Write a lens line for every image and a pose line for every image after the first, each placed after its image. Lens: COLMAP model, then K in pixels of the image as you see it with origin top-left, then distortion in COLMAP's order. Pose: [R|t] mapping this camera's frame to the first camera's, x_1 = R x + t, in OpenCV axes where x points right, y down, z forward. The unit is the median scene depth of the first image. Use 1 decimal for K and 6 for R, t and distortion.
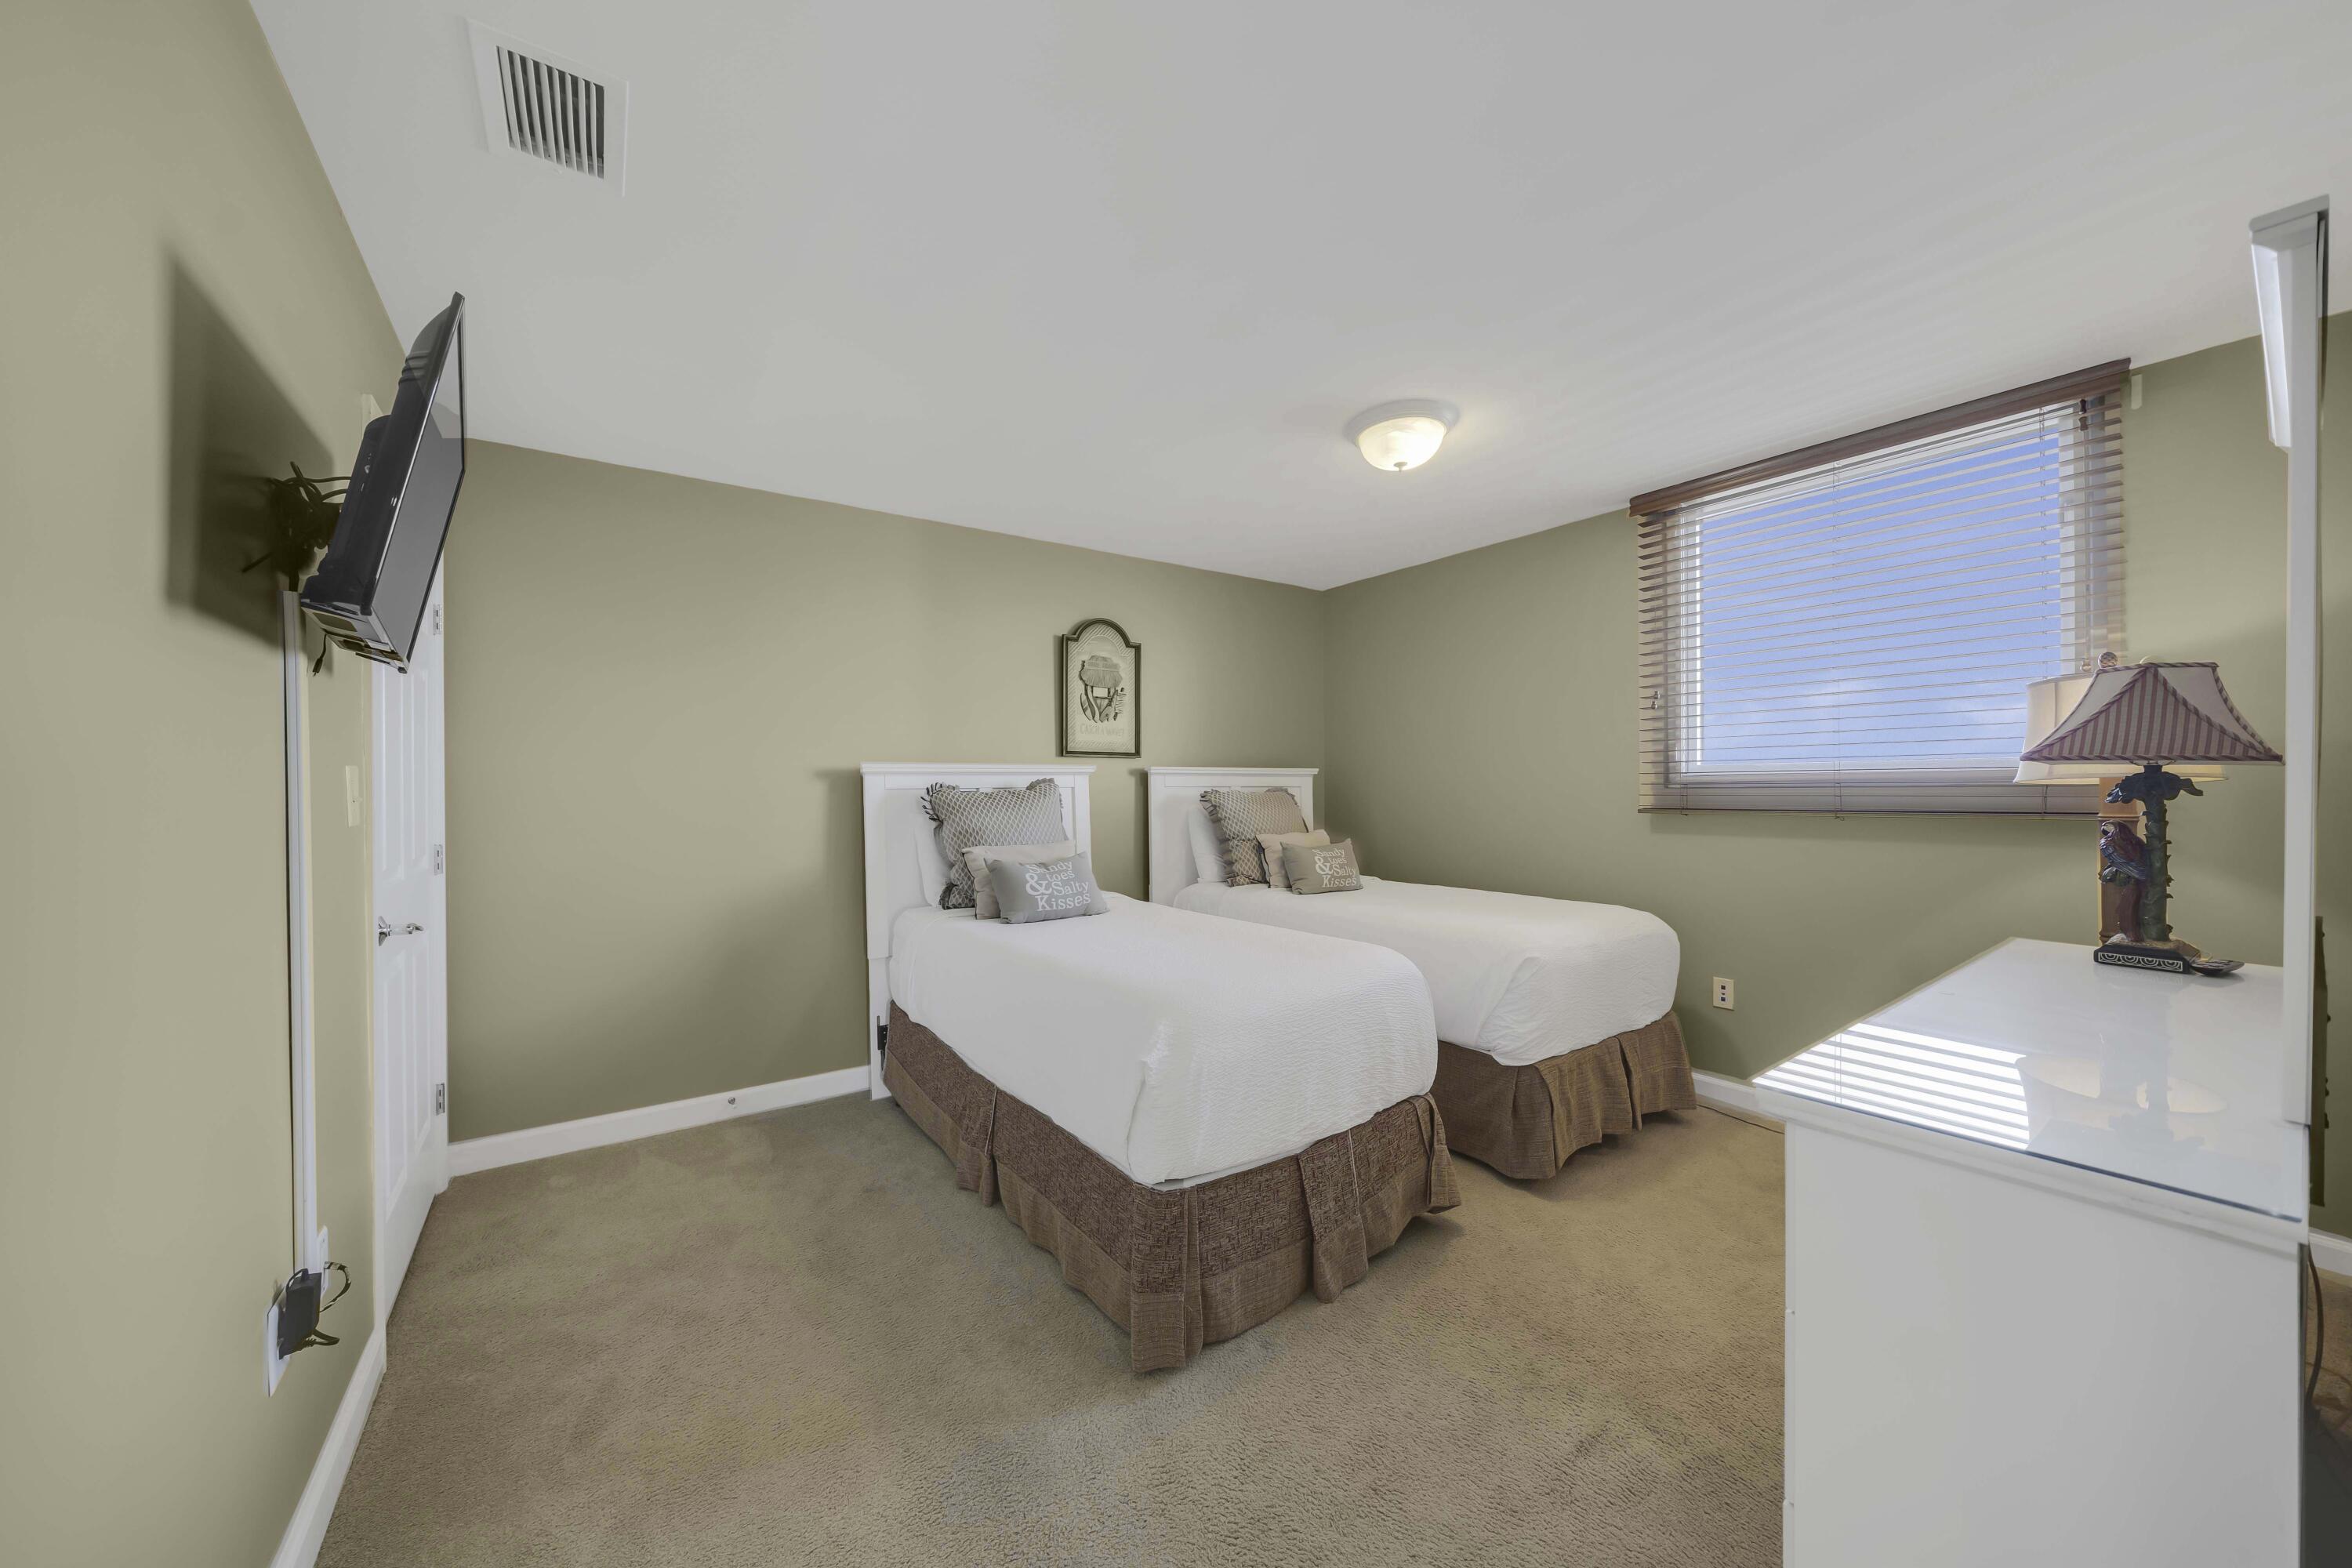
lens RADIAL K [[798.6, 0, 1112.4], [0, 798.6, 800.0], [0, 0, 1]] dist [0.014173, -0.008297]
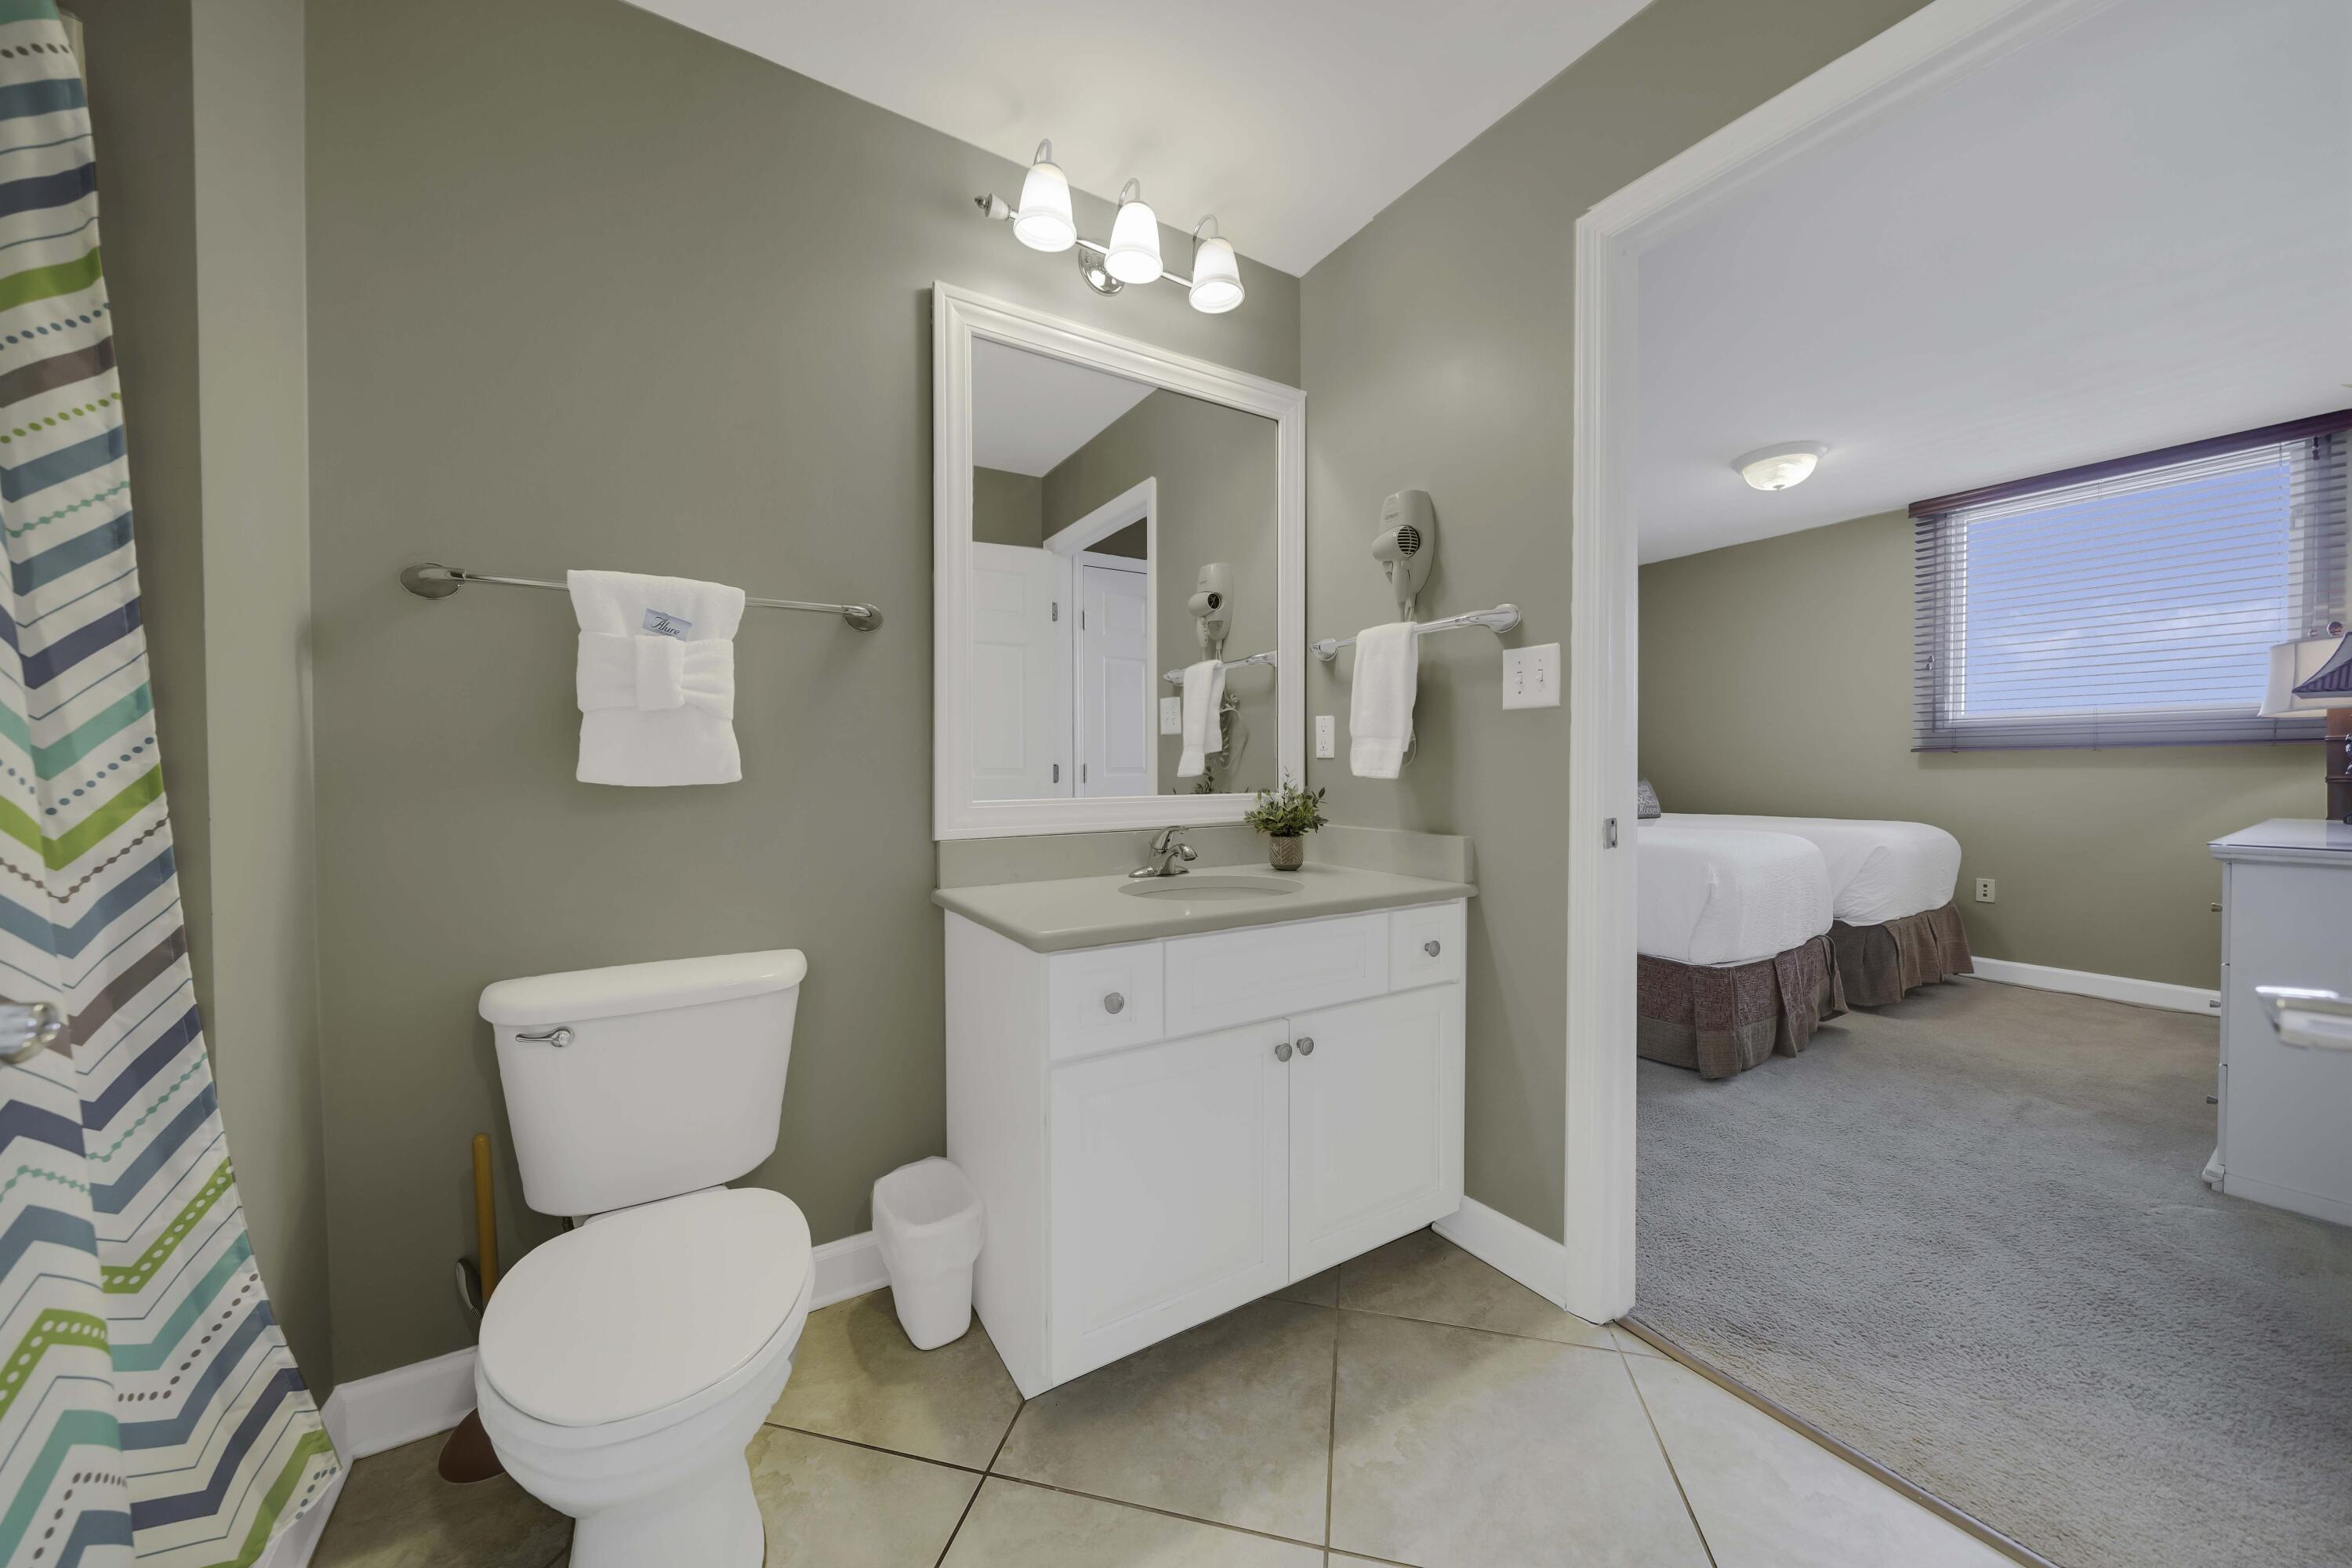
lens RADIAL K [[780.7, 0, 1176.0], [0, 780.7, 784.0], [0, 0, 1]] dist [-0.000283, 0.000072]
pose [[0.999547, 0.003643, -0.029889, -0.654590], [-0.003376, 0.999954, 0.009002, 0.082412], [0.029921, -0.008897, 0.999513, -0.379200]]
